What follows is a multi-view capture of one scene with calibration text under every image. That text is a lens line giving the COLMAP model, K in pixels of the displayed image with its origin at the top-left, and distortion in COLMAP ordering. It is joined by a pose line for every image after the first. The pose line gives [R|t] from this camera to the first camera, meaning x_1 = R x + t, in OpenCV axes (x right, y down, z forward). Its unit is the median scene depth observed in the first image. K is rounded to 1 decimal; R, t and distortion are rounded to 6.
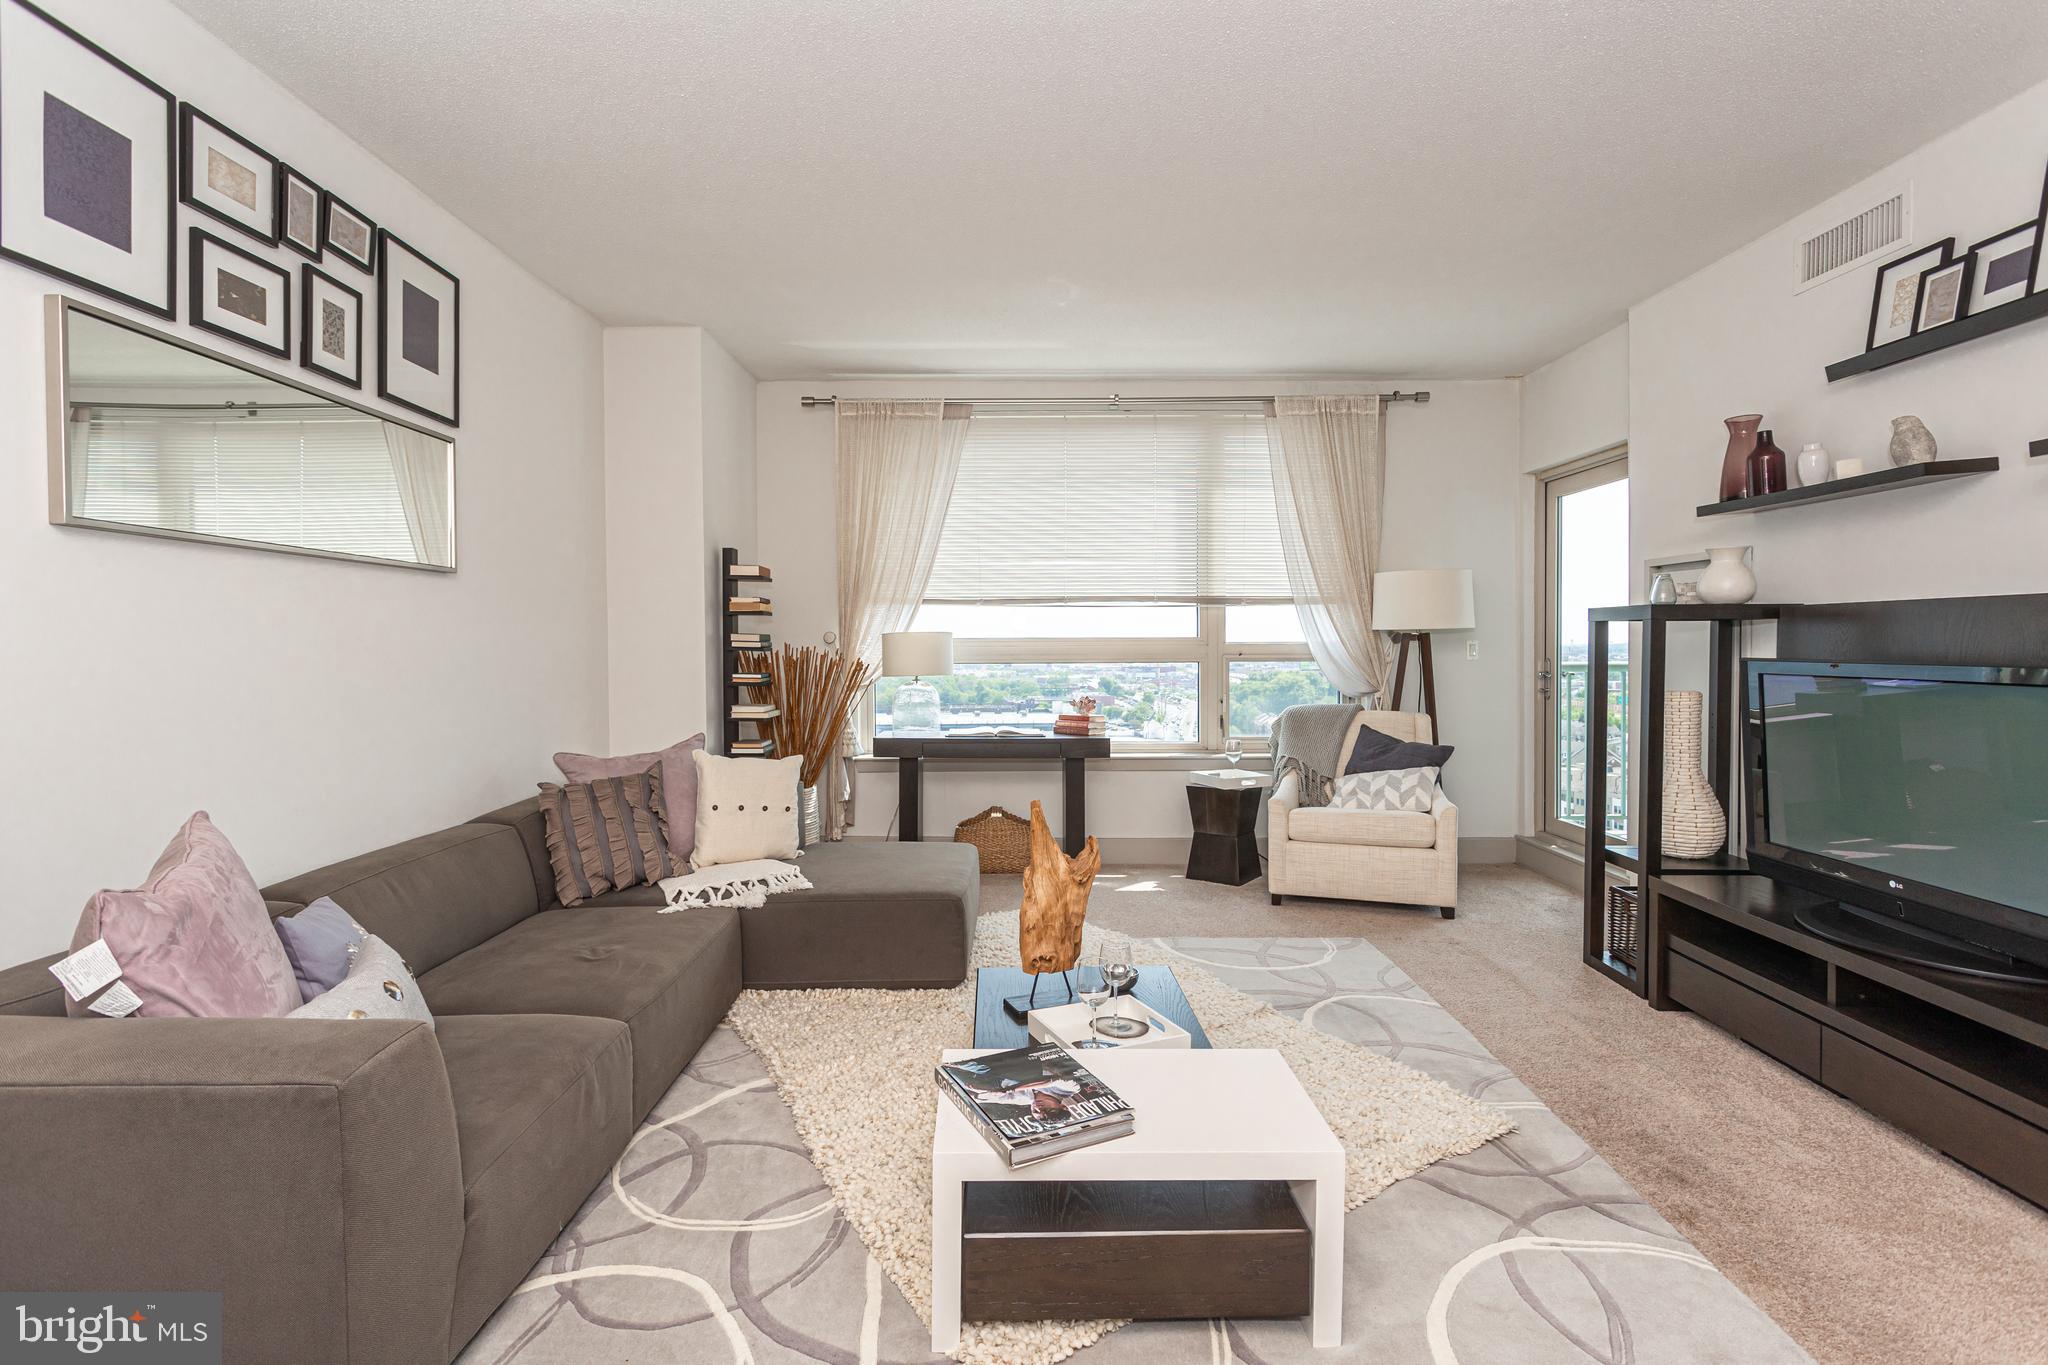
lens RADIAL K [[987.1, 0, 1004.8], [0, 987.1, 664.9], [0, 0, 1]] dist [0.001110, 0.001875]
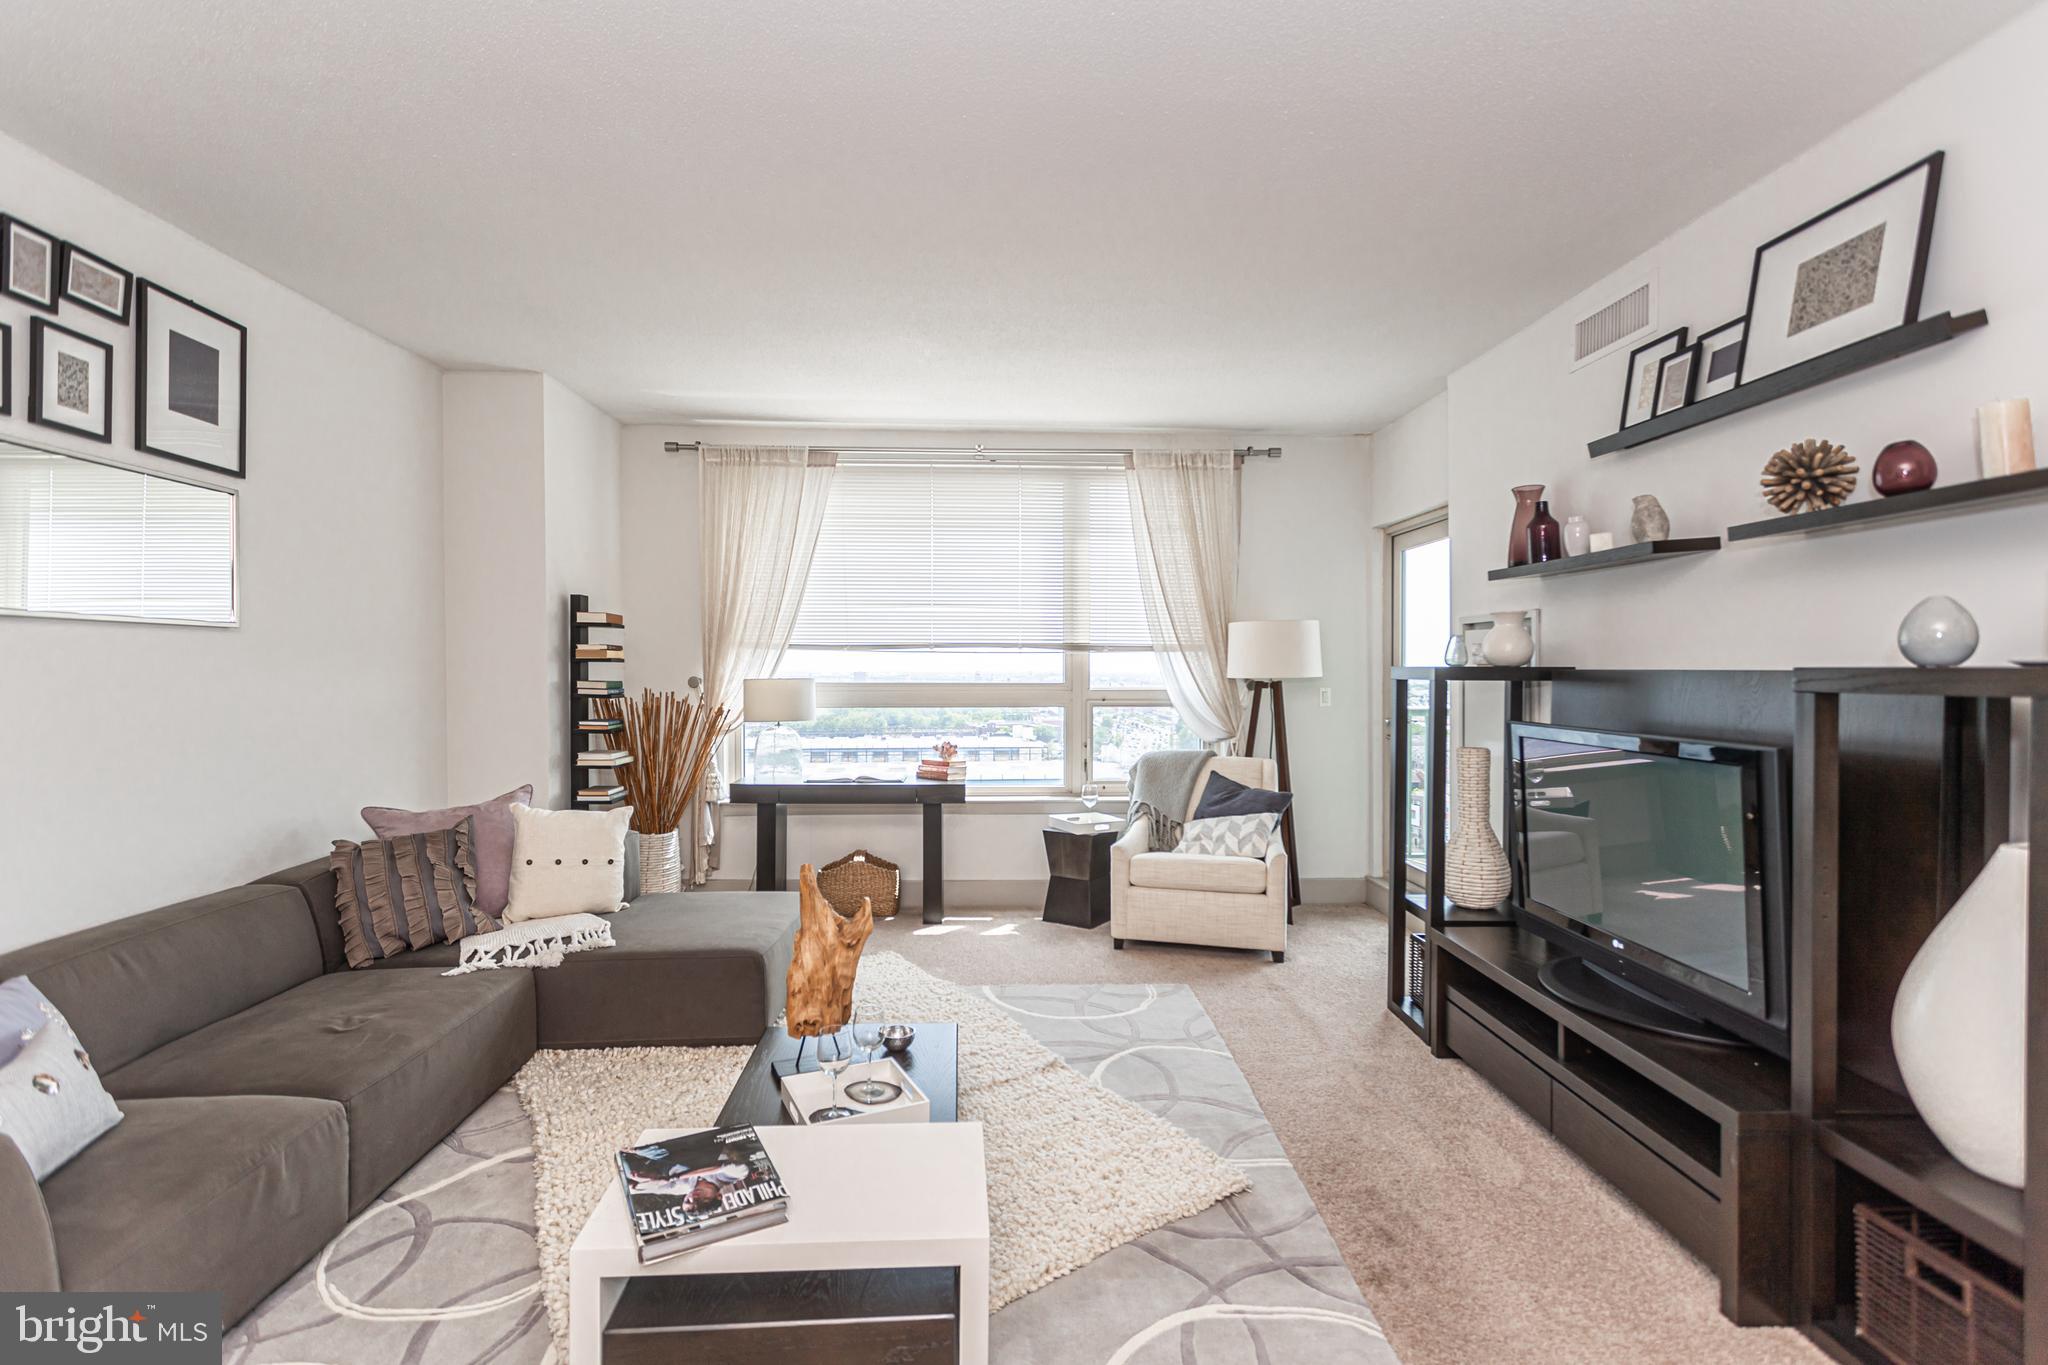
lens RADIAL K [[987.1, 0, 1019.0], [0, 987.1, 683.6], [0, 0, 1]] dist [0.001110, 0.001875]
pose [[0.998784, 0.004527, 0.049088, 0.185430], [-0.004395, 0.999986, -0.002798, -0.042797], [-0.049100, 0.002579, 0.998791, -0.012406]]
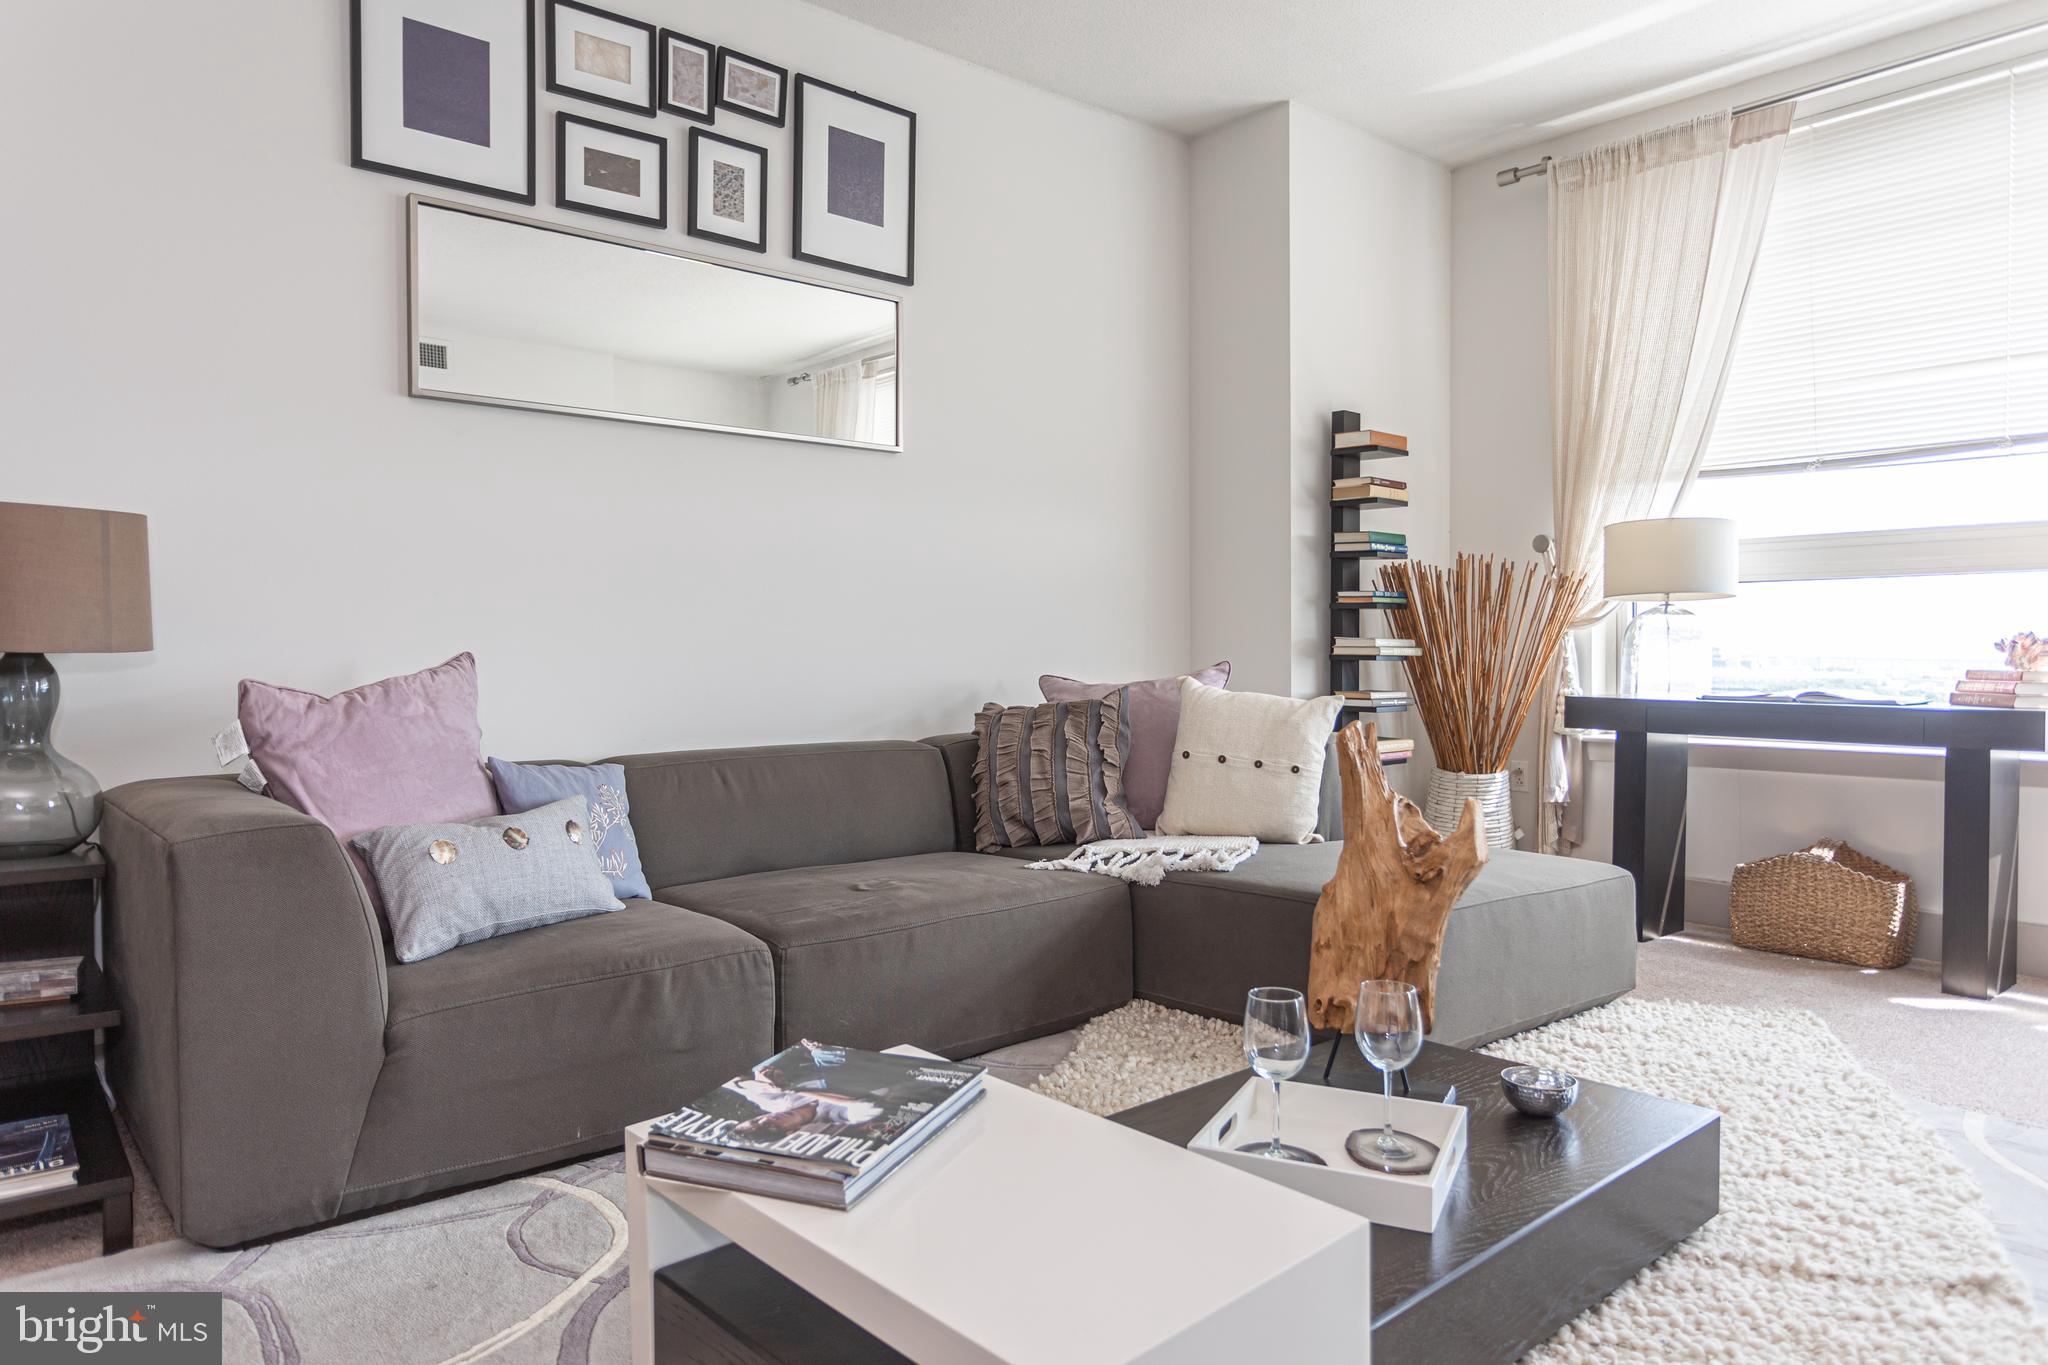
lens RADIAL K [[1321.2, 0, 1005.8], [0, 1321.2, 671.4], [0, 0, 1]] dist [-0.000003, 0.004851]
pose [[0.657770, 0.018593, -0.752989, 0.429651], [-0.018478, 0.999793, 0.008545, 0.099103], [0.752992, 0.008293, 0.657977, 0.342198]]
